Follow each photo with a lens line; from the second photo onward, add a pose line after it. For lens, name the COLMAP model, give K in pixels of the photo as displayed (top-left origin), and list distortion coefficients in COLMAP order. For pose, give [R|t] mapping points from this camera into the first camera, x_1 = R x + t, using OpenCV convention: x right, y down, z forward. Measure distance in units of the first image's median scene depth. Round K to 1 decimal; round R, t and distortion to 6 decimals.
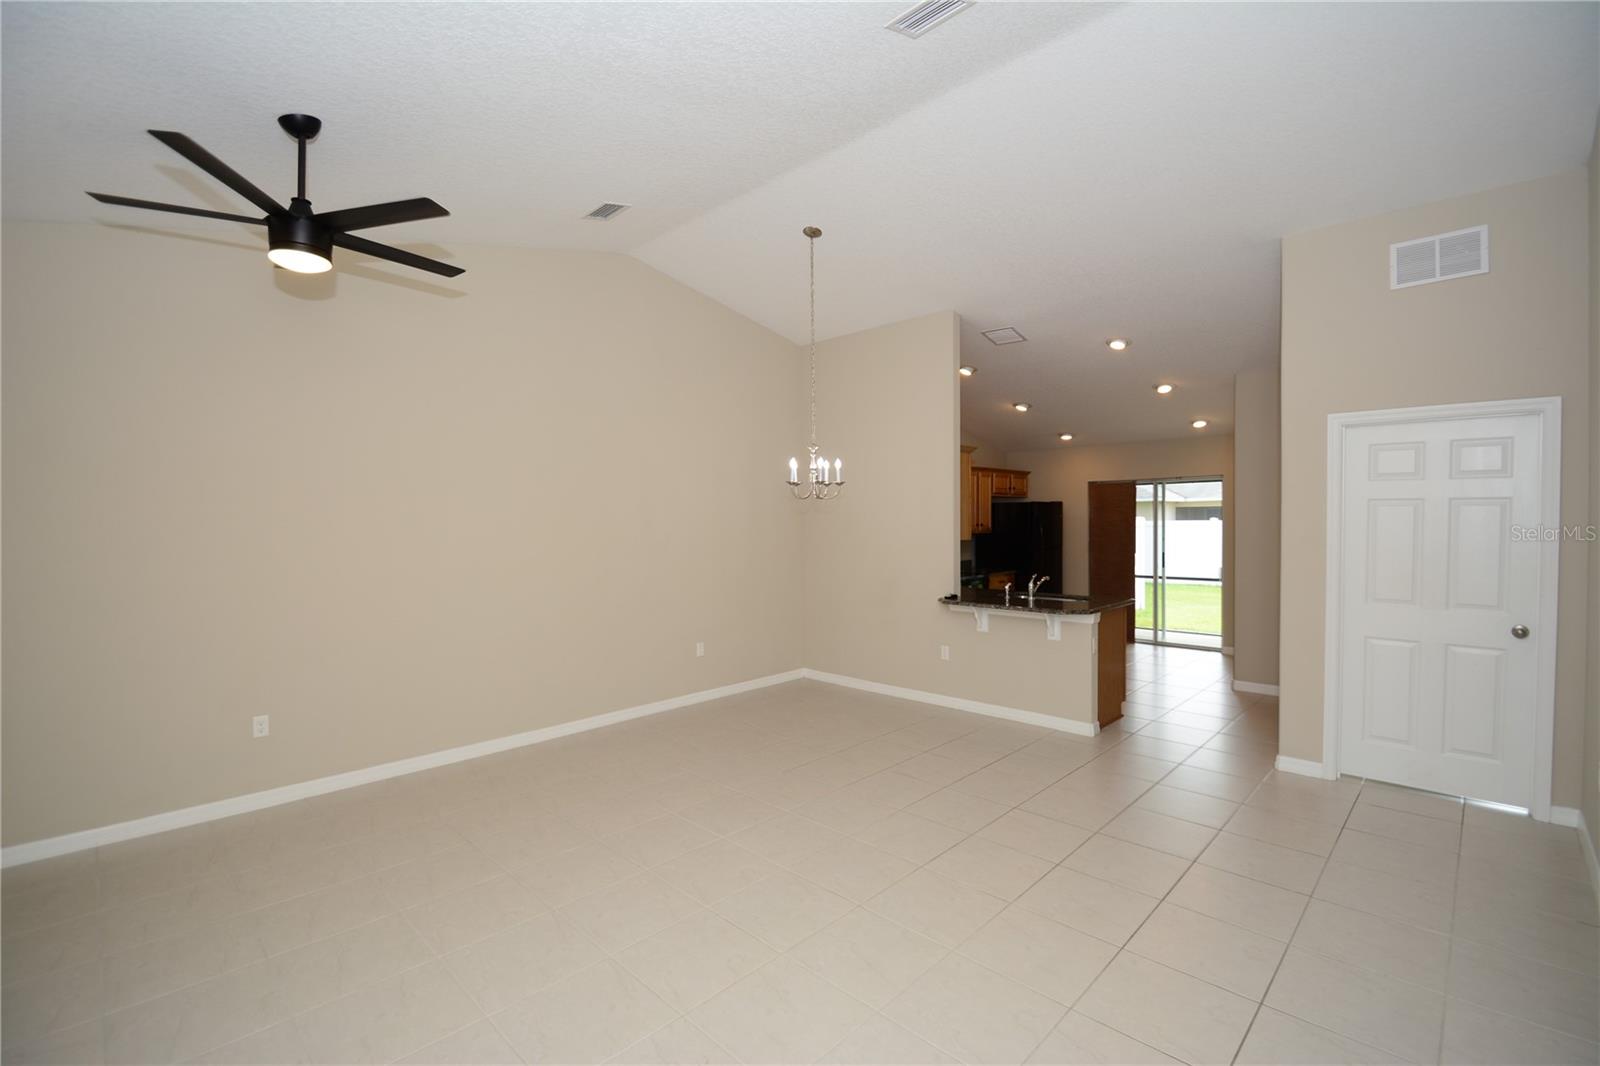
lens RADIAL K [[699.2, 0, 803.0], [0, 699.2, 534.8], [0, 0, 1]] dist [0.017195, -0.017152]
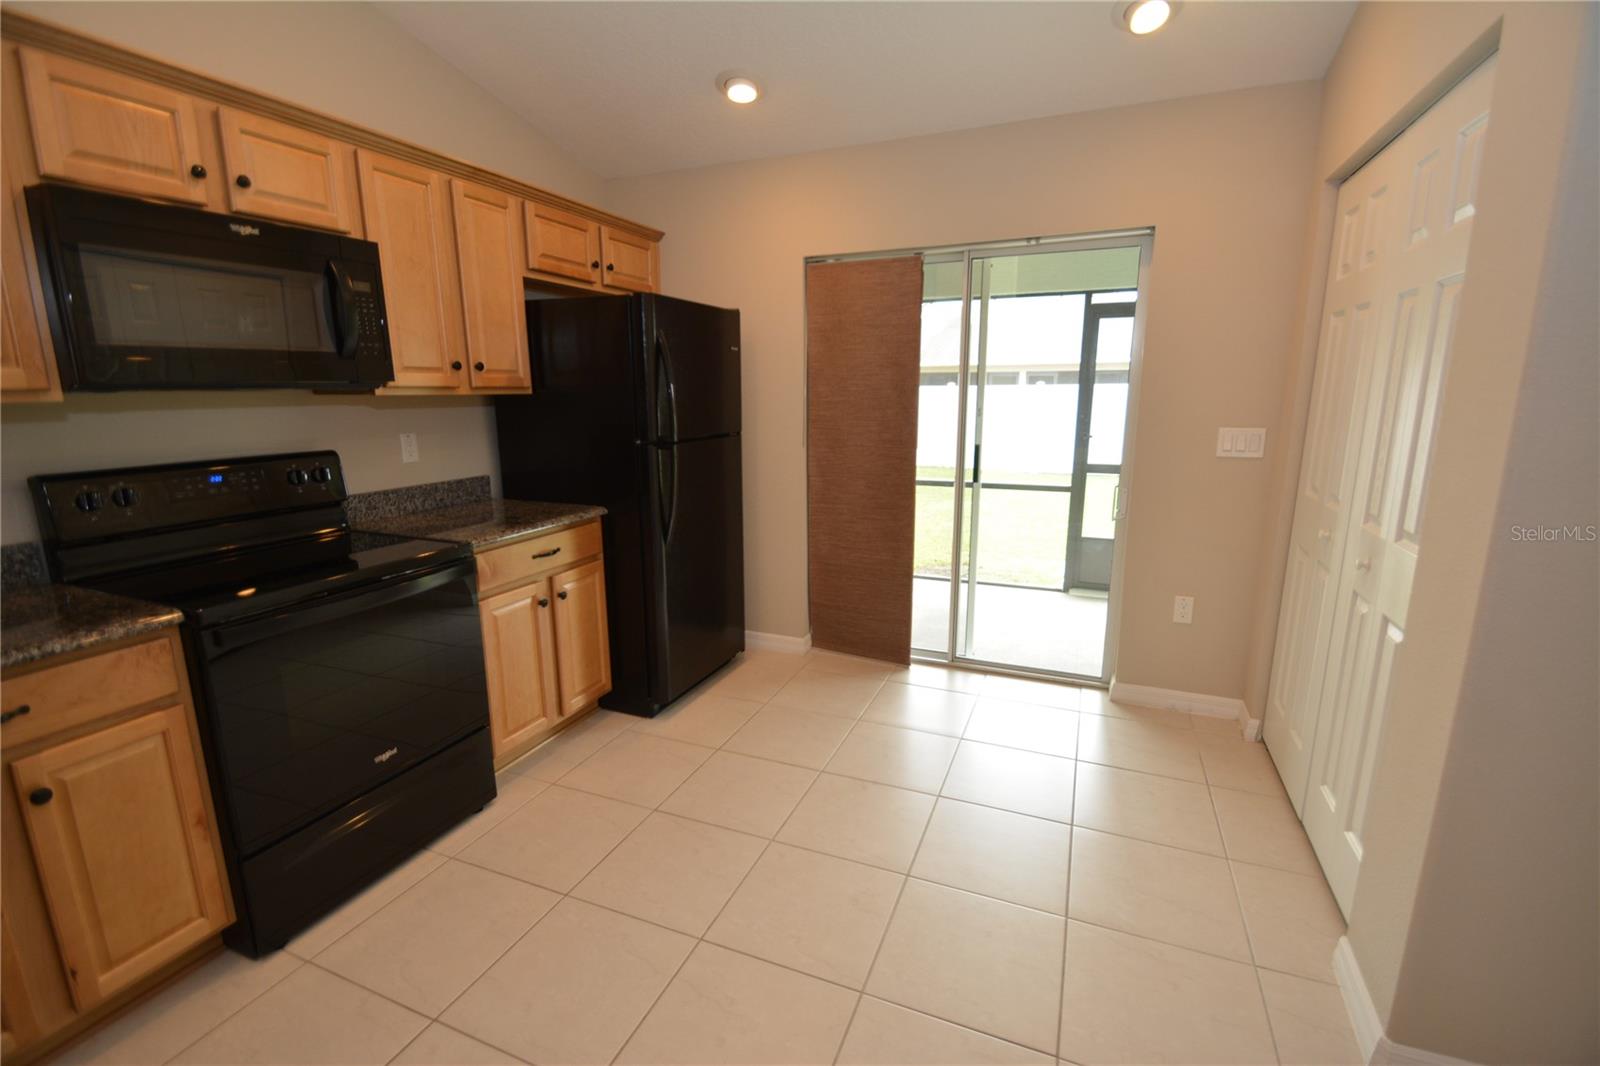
lens RADIAL K [[699.2, 0, 803.0], [0, 699.2, 534.8], [0, 0, 1]] dist [0.017195, -0.017152]
pose [[0.929397, -0.070076, 0.362369, 0.269887], [0.003674, 0.983518, 0.180772, 0.002880], [-0.369064, -0.166677, 0.914336, 0.656545]]
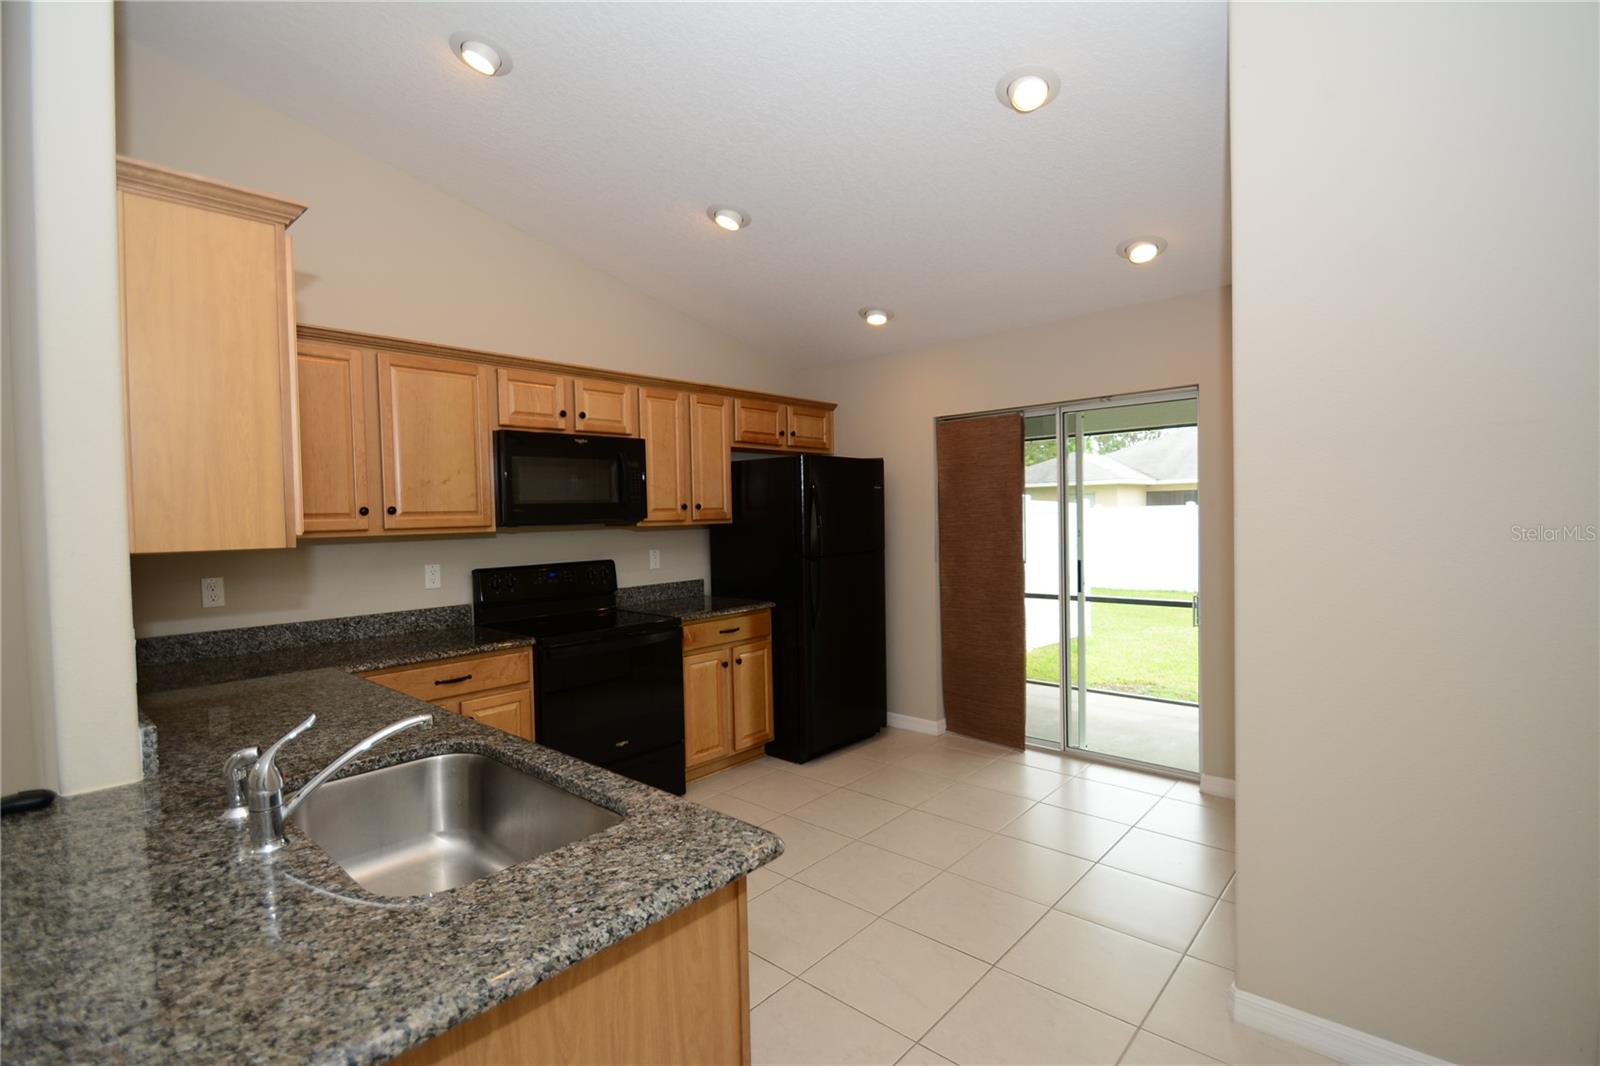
lens RADIAL K [[735.8, 0, 803.4], [0, 735.8, 536.2], [0, 0, 1]] dist [0.014925, -0.020118]
pose [[0.999059, -0.013734, 0.041131, 0.304184], [0.013370, 0.999869, 0.009108, 0.001719], [-0.041251, -0.008550, 0.999112, 0.505619]]
